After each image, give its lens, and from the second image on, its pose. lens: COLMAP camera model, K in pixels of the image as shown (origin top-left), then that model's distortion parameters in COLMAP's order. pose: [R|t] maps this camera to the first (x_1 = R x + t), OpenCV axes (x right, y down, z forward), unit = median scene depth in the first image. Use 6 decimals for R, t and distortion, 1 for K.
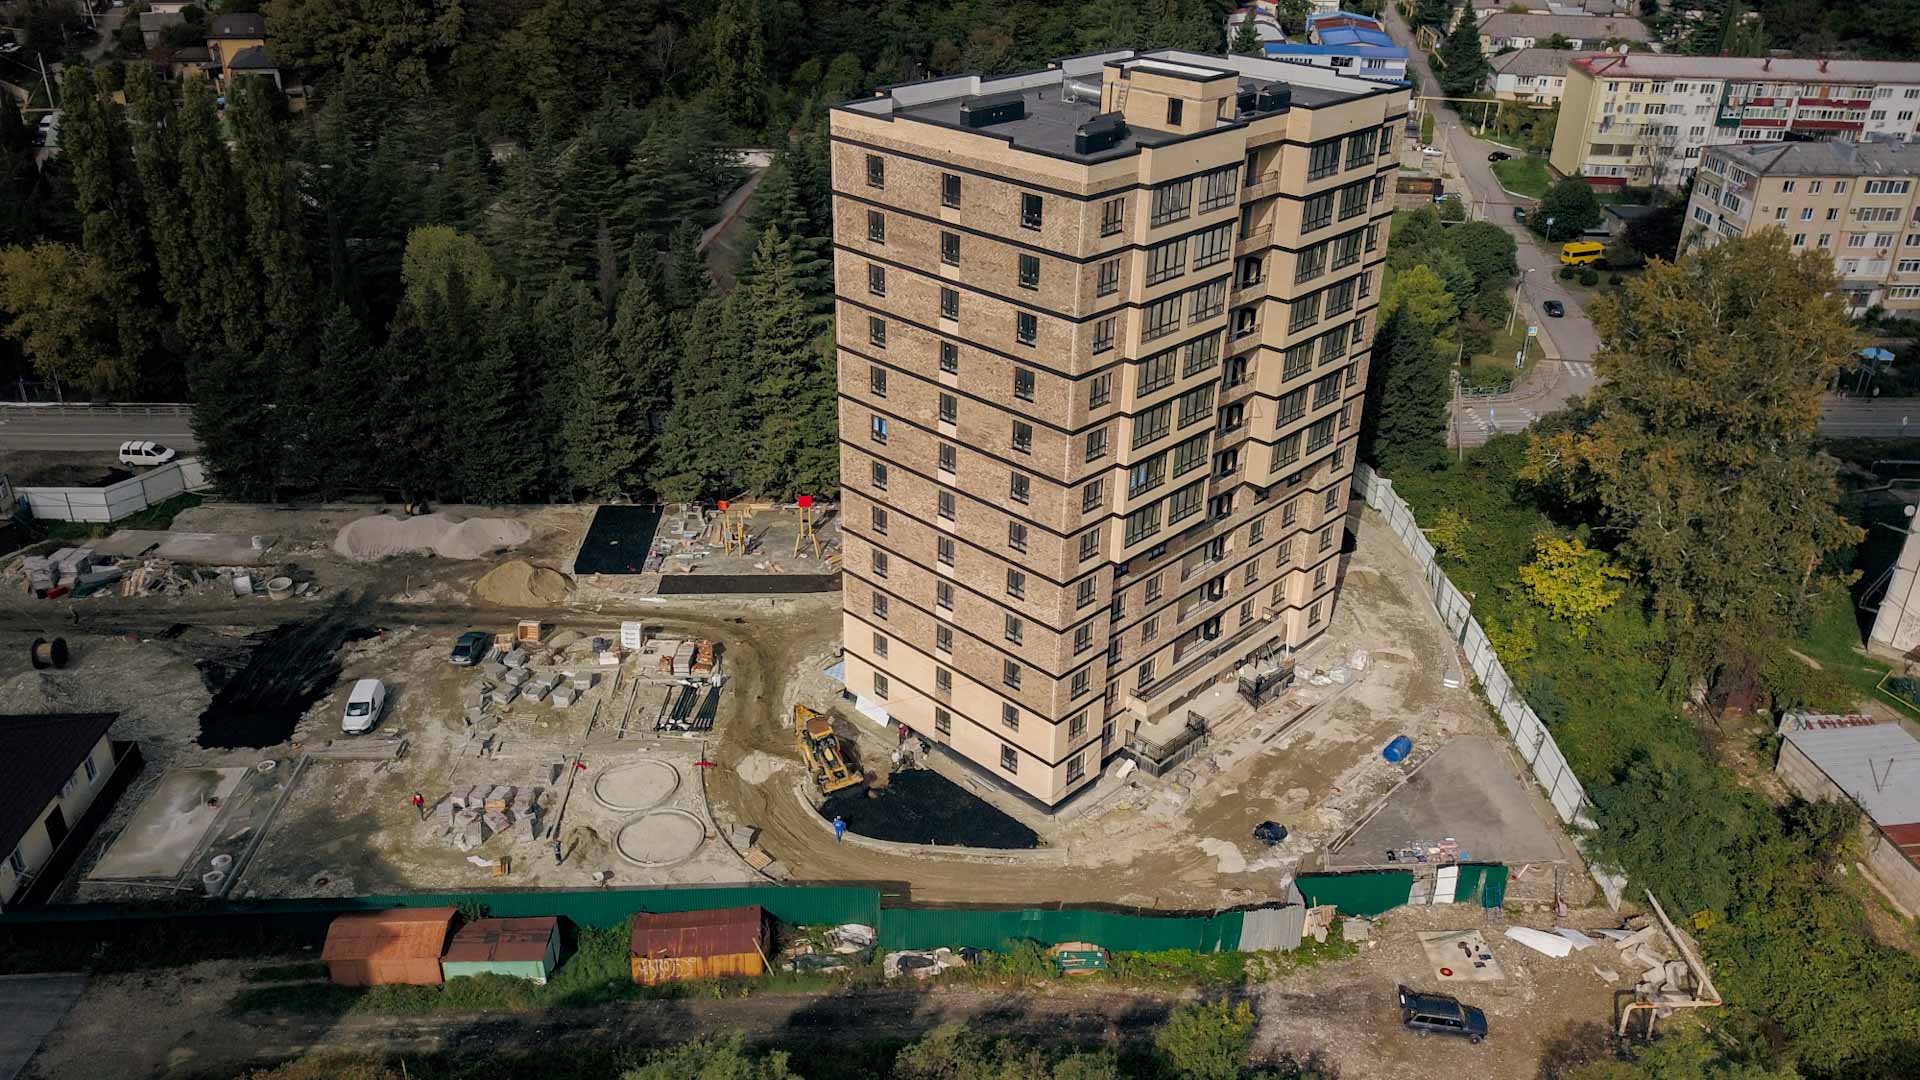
lens RADIAL K [[1454.3, 0, 961.2], [0, 1454.3, 558.7], [0, 0, 1]] dist [0.005169, 0.003900]
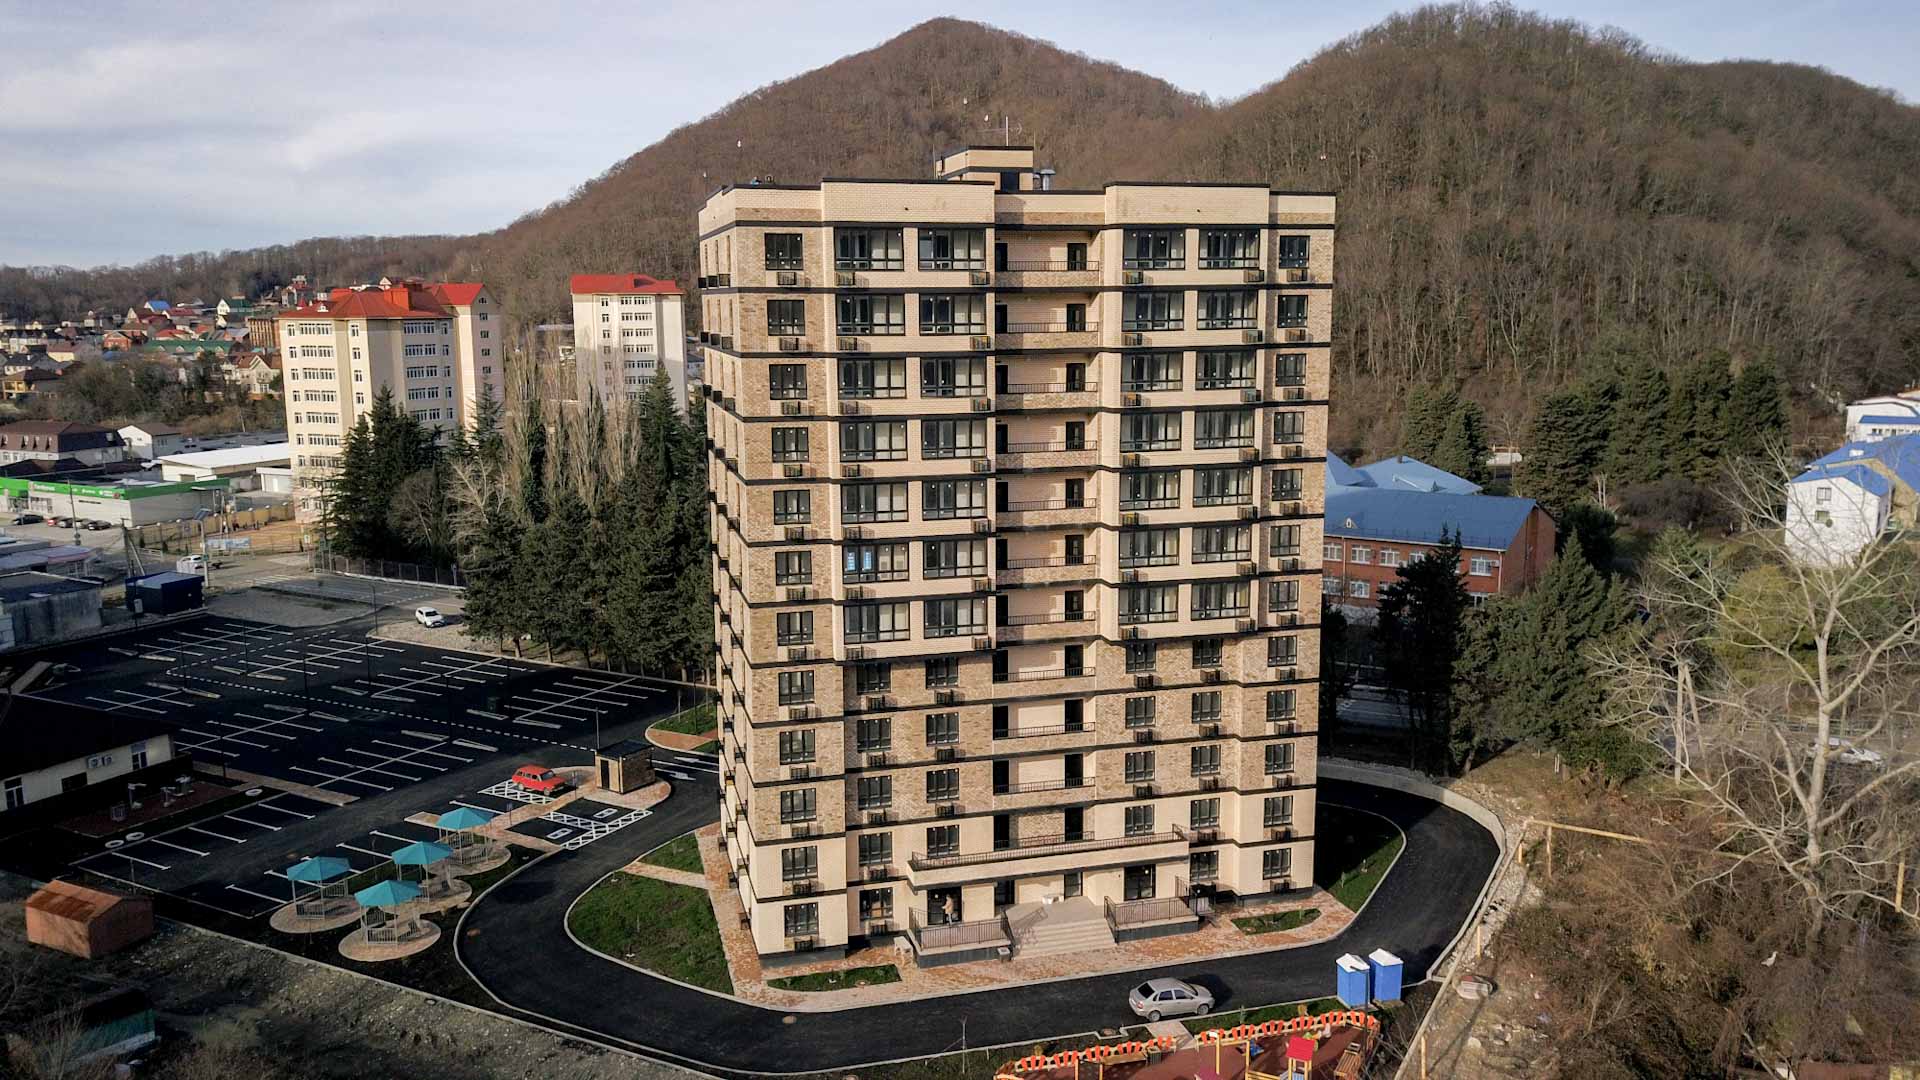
lens RADIAL K [[1462.3, 0, 960.9], [0, 1462.3, 537.5], [0, 0, 1]] dist [0.003519, 0.007430]
pose [[0.857185, 0.056976, -0.511848, 0.439781], [-0.219196, 0.939711, -0.262481, 0.105146], [0.466034, 0.337190, 0.817995, 0.204229]]
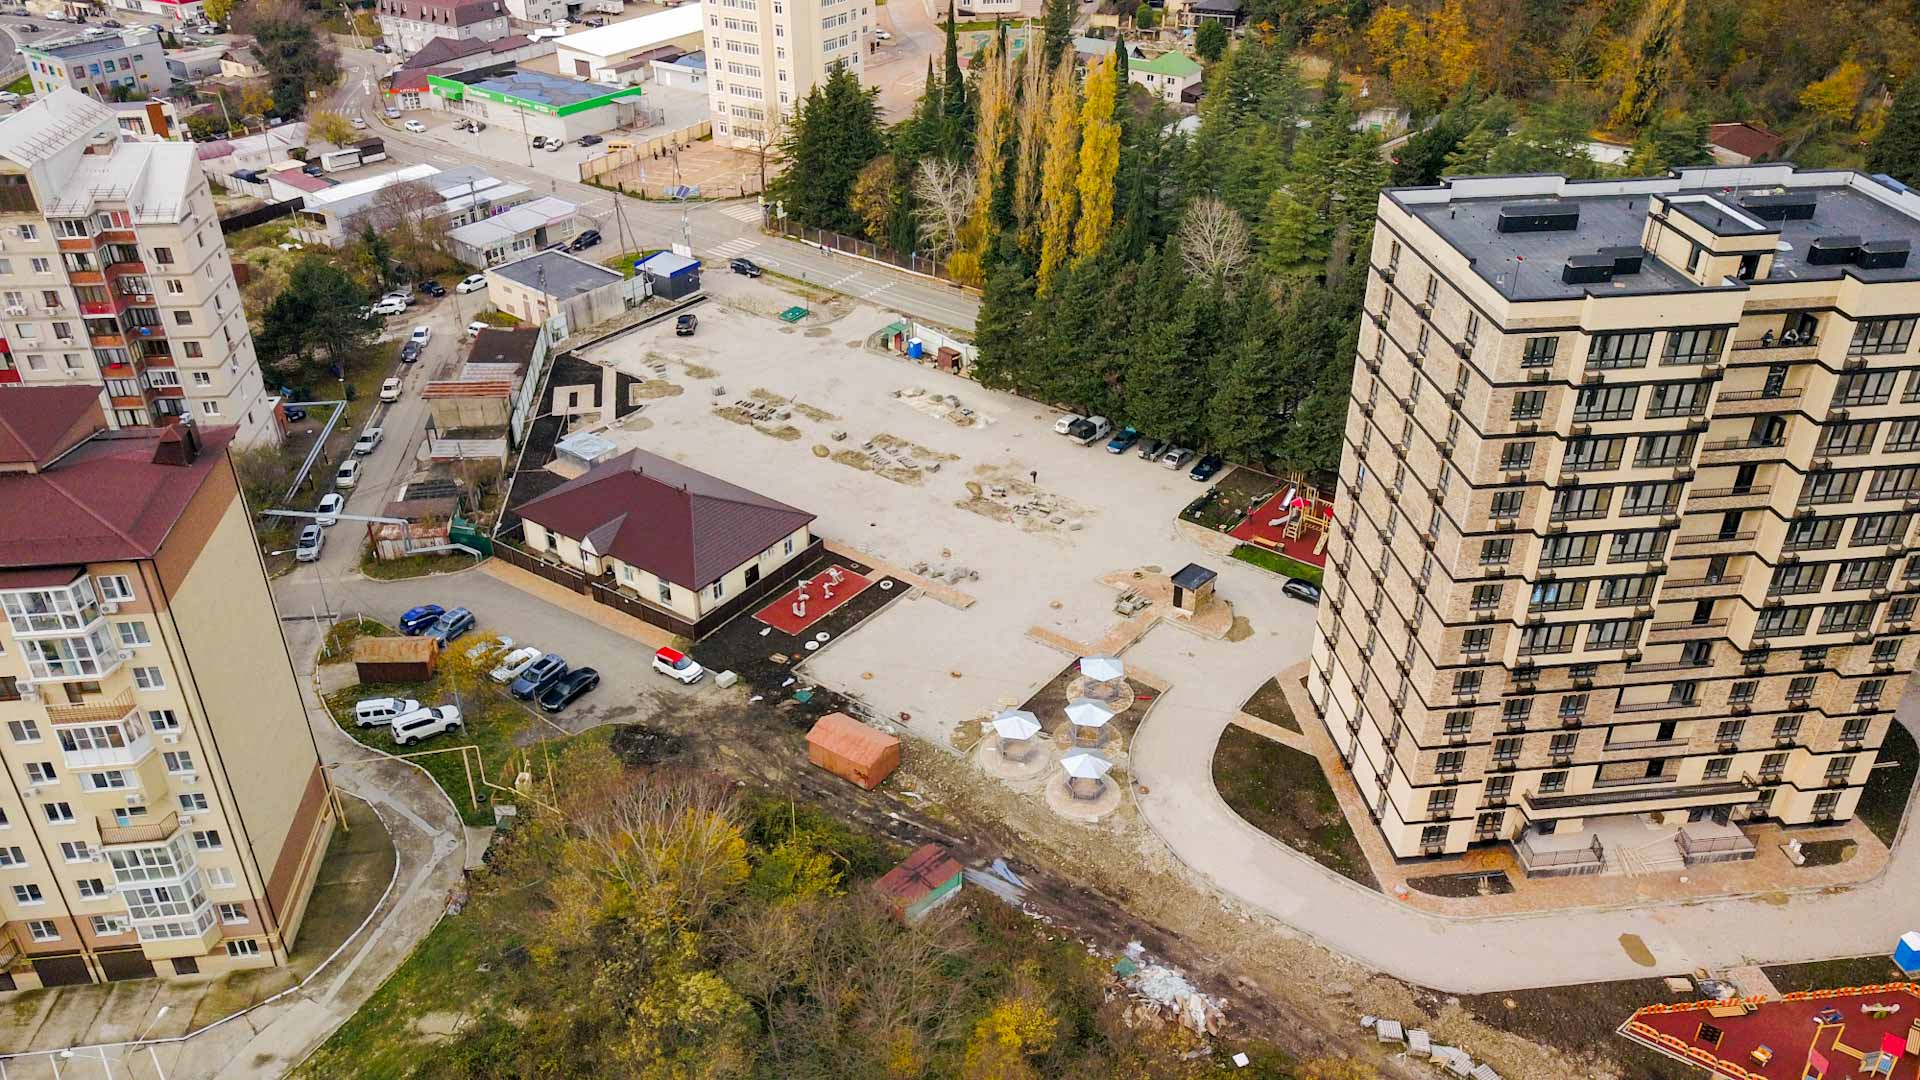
lens RADIAL K [[1457.6, 0, 959.0], [0, 1457.6, 542.9], [0, 0, 1]] dist [0.008575, -0.000418]
pose [[0.769535, 0.310068, -0.558277, 0.257239], [-0.281114, 0.949433, 0.139827, -0.083090], [0.573402, 0.049338, 0.817787, -0.063928]]
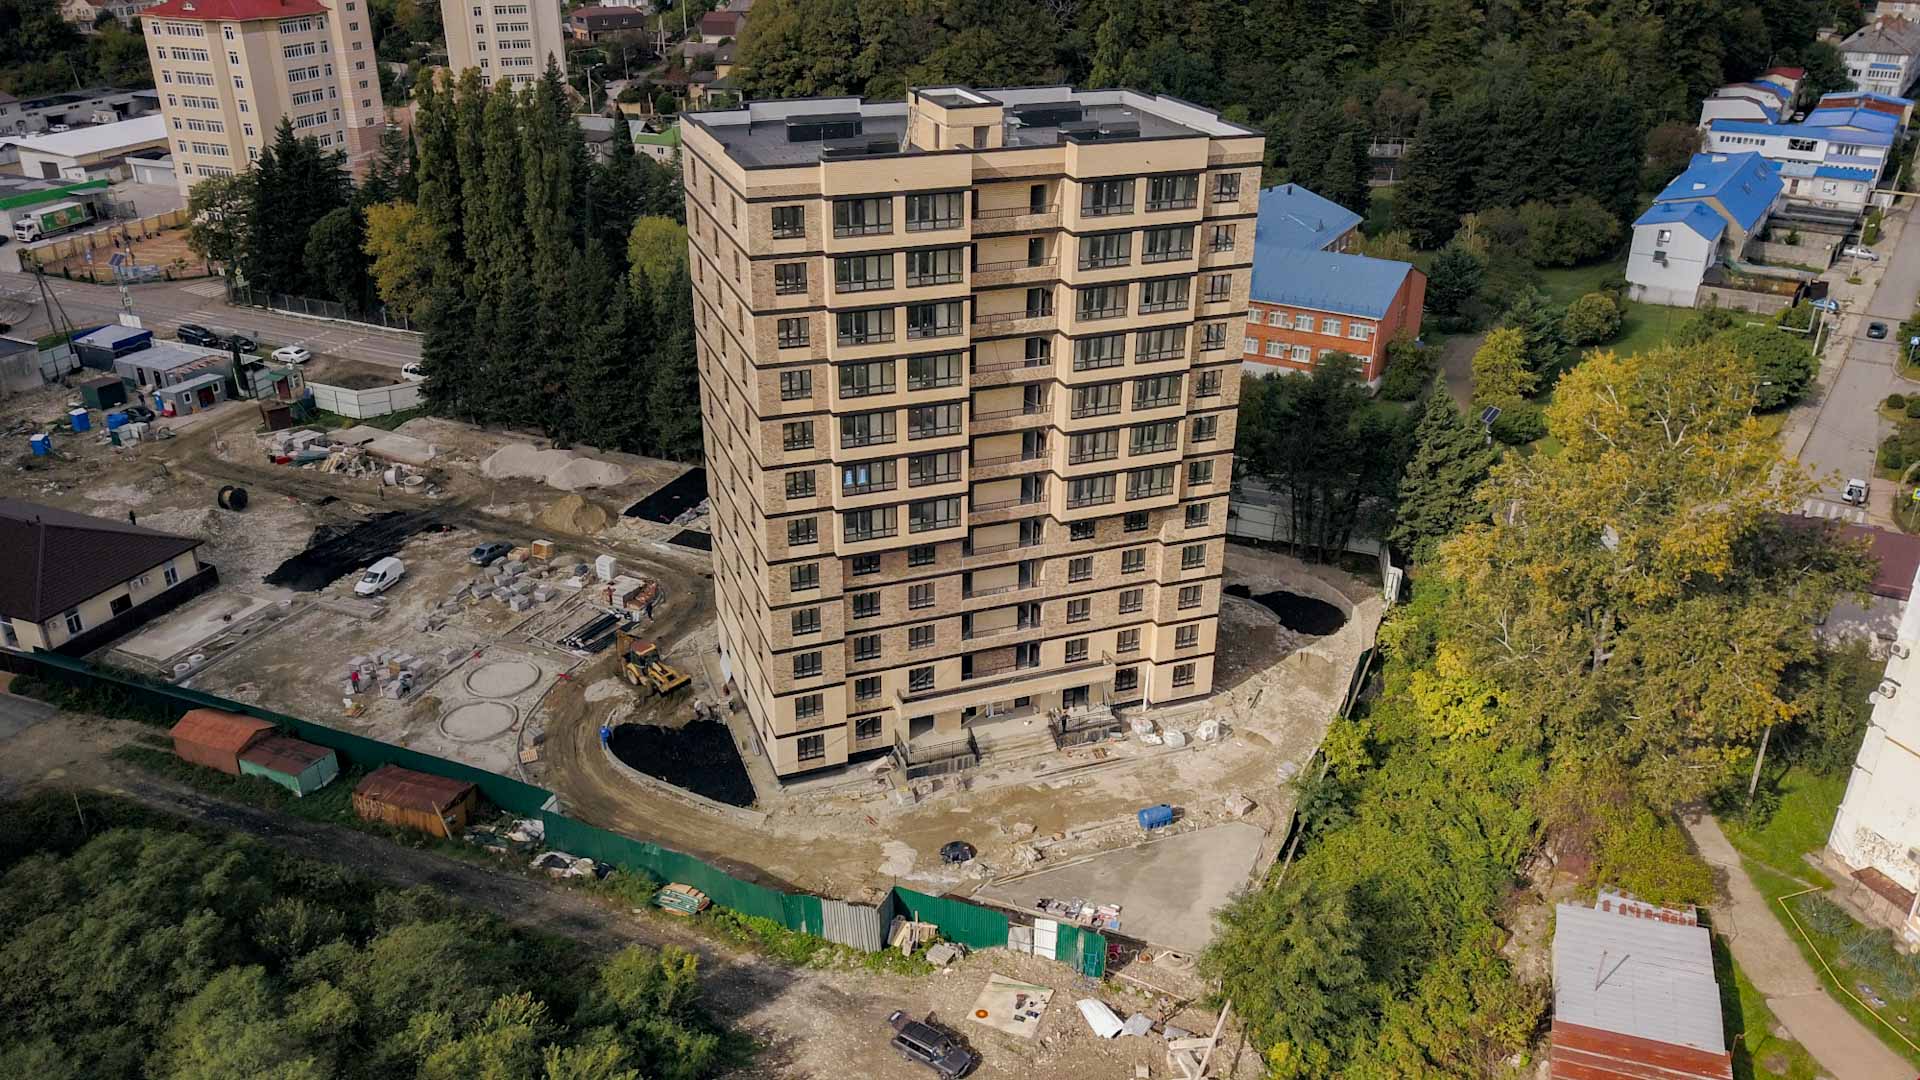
lens RADIAL K [[1470.6, 0, 959.3], [0, 1470.6, 537.4], [0, 0, 1]] dist [0.000304, 0.009466]
pose [[0.899859, 0.172439, -0.400647, 0.434507], [-0.193073, 0.981119, -0.011370, -0.010128], [0.391122, 0.087585, 0.916162, 0.040111]]
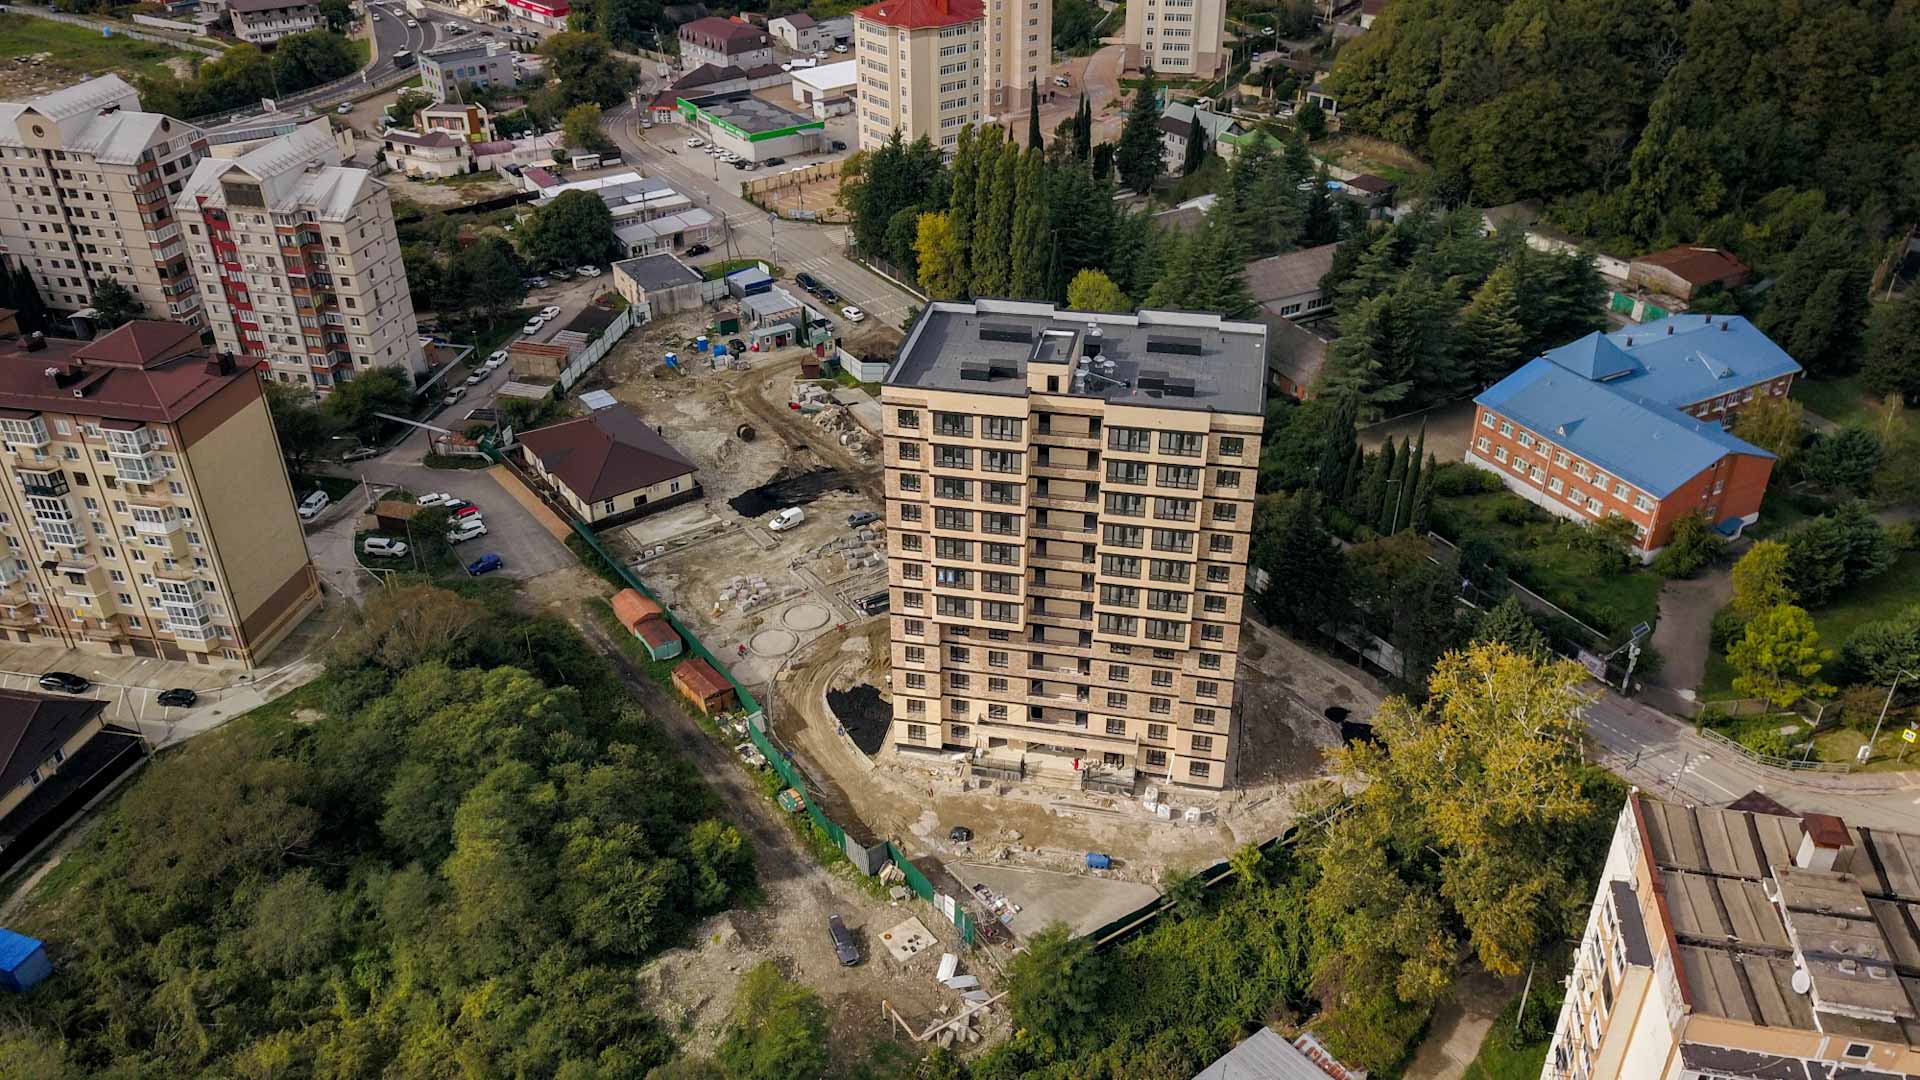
lens RADIAL K [[1461.7, 0, 957.8], [0, 1461.7, 536.7], [0, 0, 1]] dist [0.006528, 0.003437]
pose [[0.532400, 0.420536, -0.734642, 0.891520], [-0.379321, 0.894377, 0.237077, -0.332722], [0.756746, 0.152446, 0.635685, -0.007205]]
